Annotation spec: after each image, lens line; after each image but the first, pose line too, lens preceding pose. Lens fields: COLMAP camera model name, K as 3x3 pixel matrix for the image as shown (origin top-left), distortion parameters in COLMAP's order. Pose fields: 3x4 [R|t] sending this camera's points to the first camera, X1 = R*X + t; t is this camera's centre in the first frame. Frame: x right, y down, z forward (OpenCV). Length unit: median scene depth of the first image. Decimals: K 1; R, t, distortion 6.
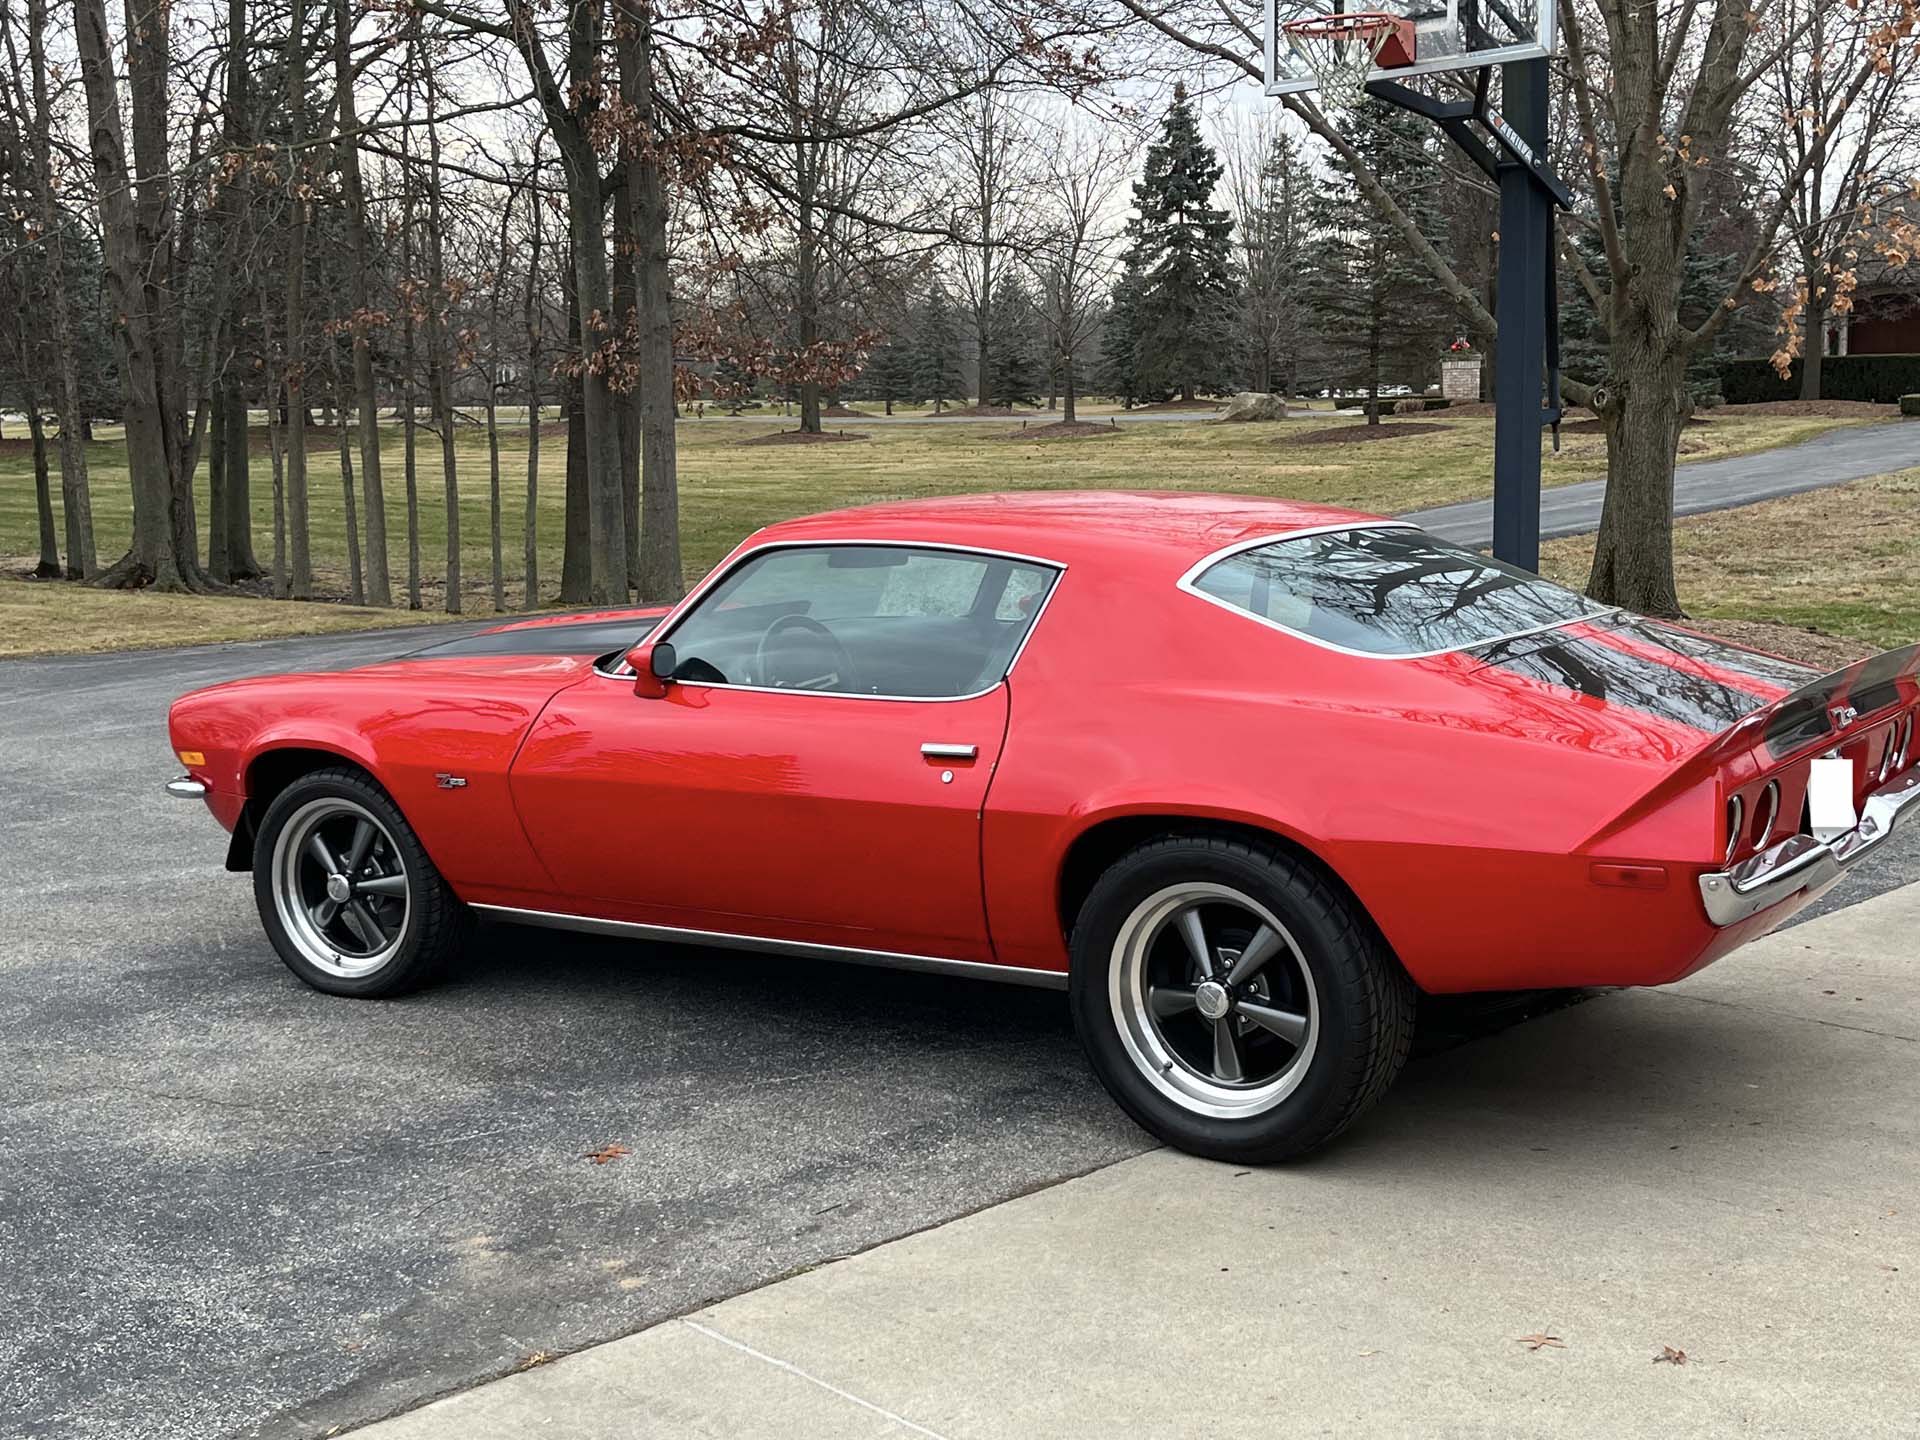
lens RADIAL K [[2259.0, 0, 960.0], [0, 2259.0, 720.0], [0, 0, 1]] dist [0.110768, -0.347284]
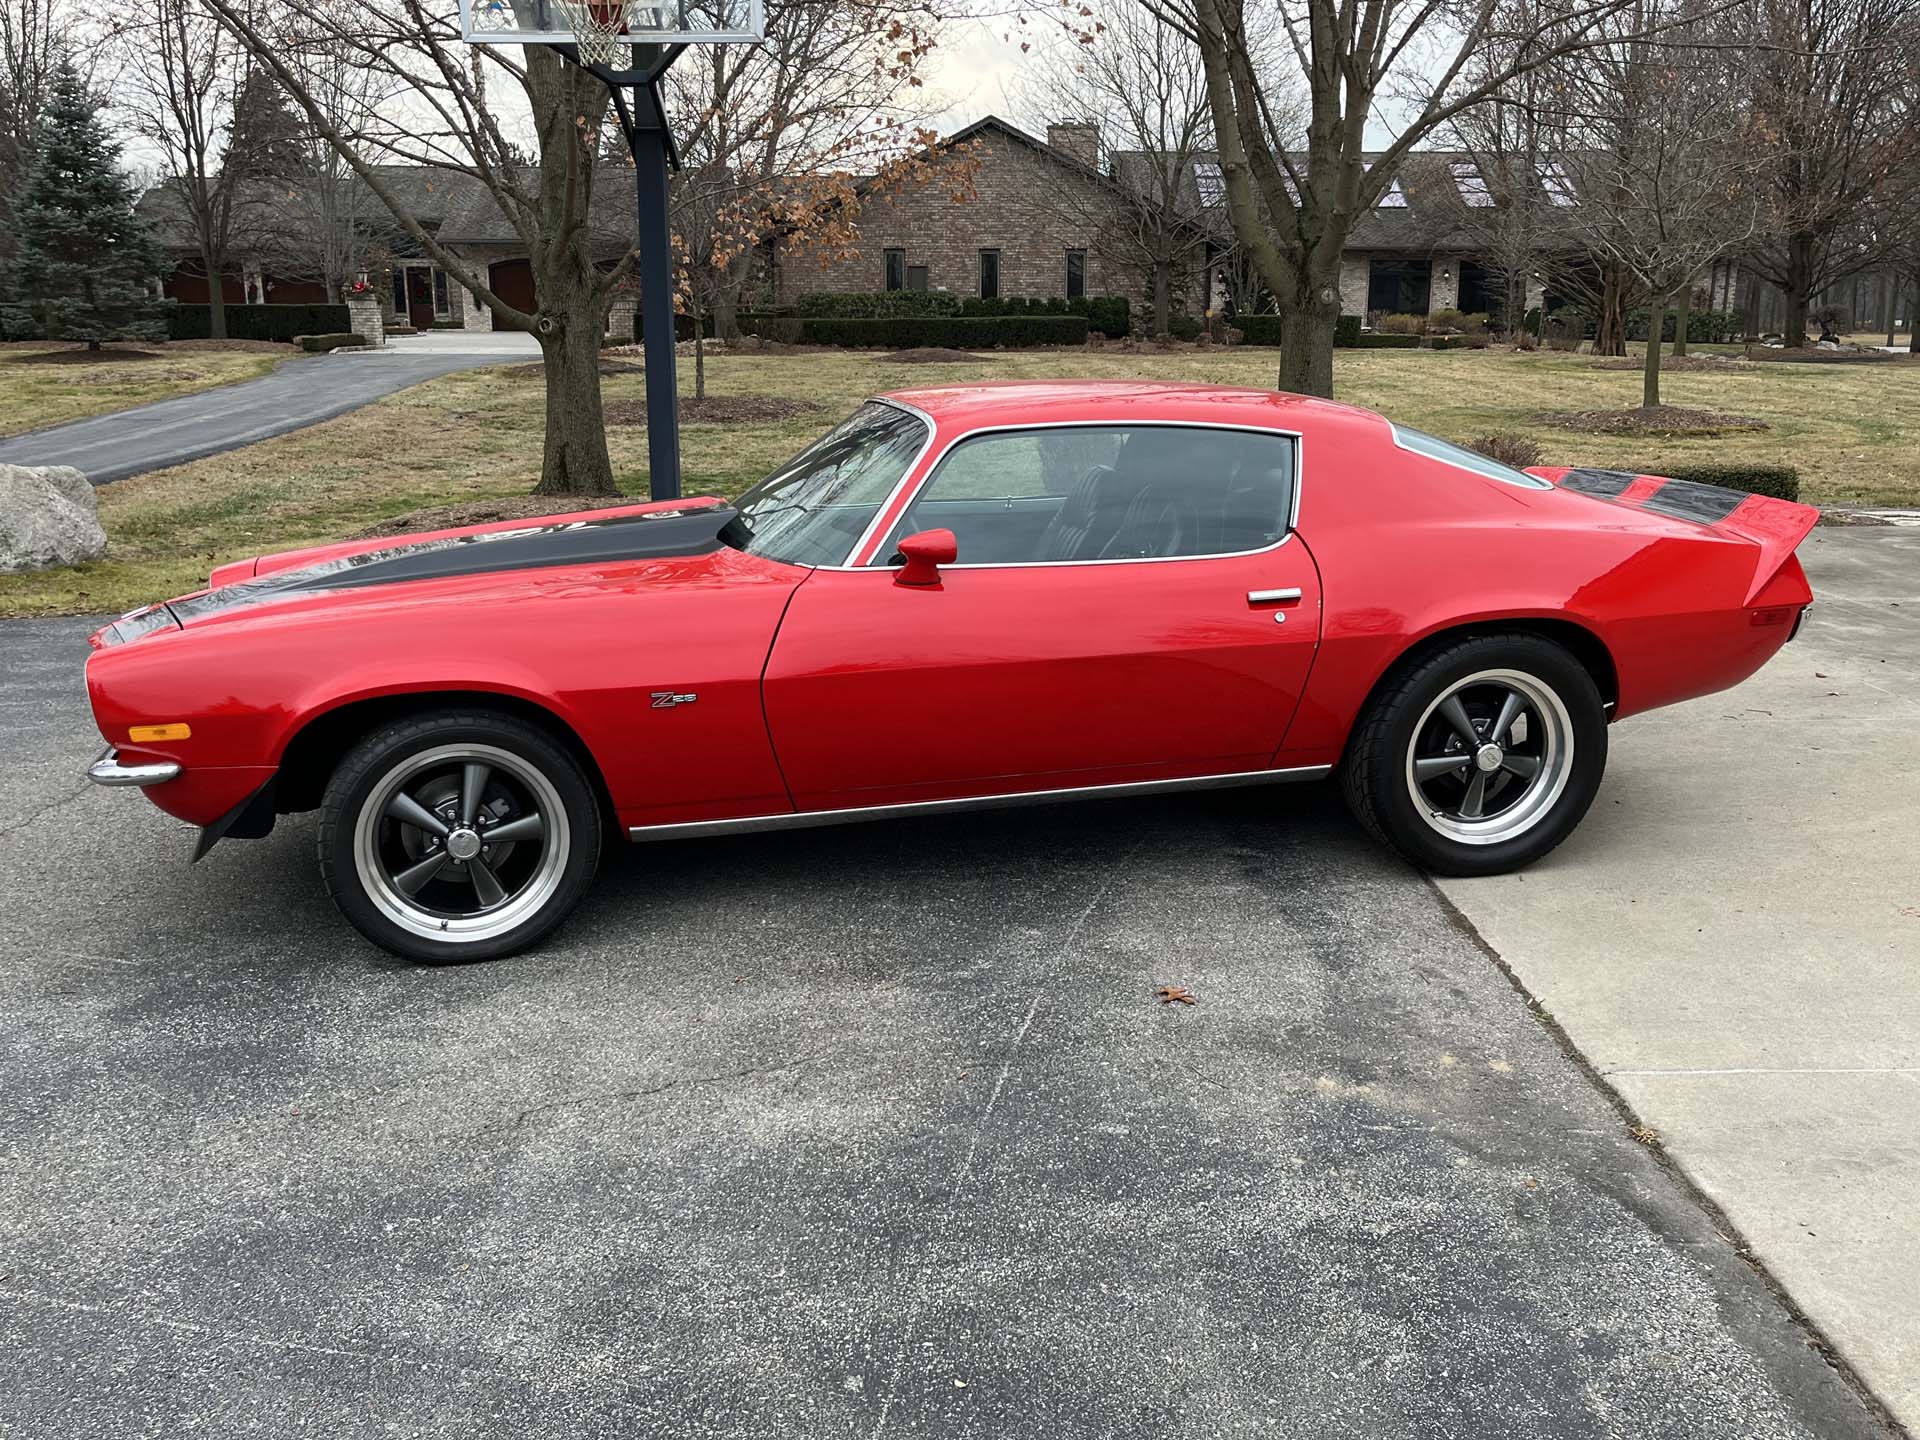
lens RADIAL K [[1691.6, 0, 960.0], [0, 1691.6, 720.0], [0, 0, 1]] dist [0.031382, -0.022038]
pose [[0.684391, -0.151637, 0.713173, -0.749212], [0.094861, 0.988339, 0.119111, -0.042385], [-0.722918, -0.013866, 0.690795, 0.501071]]
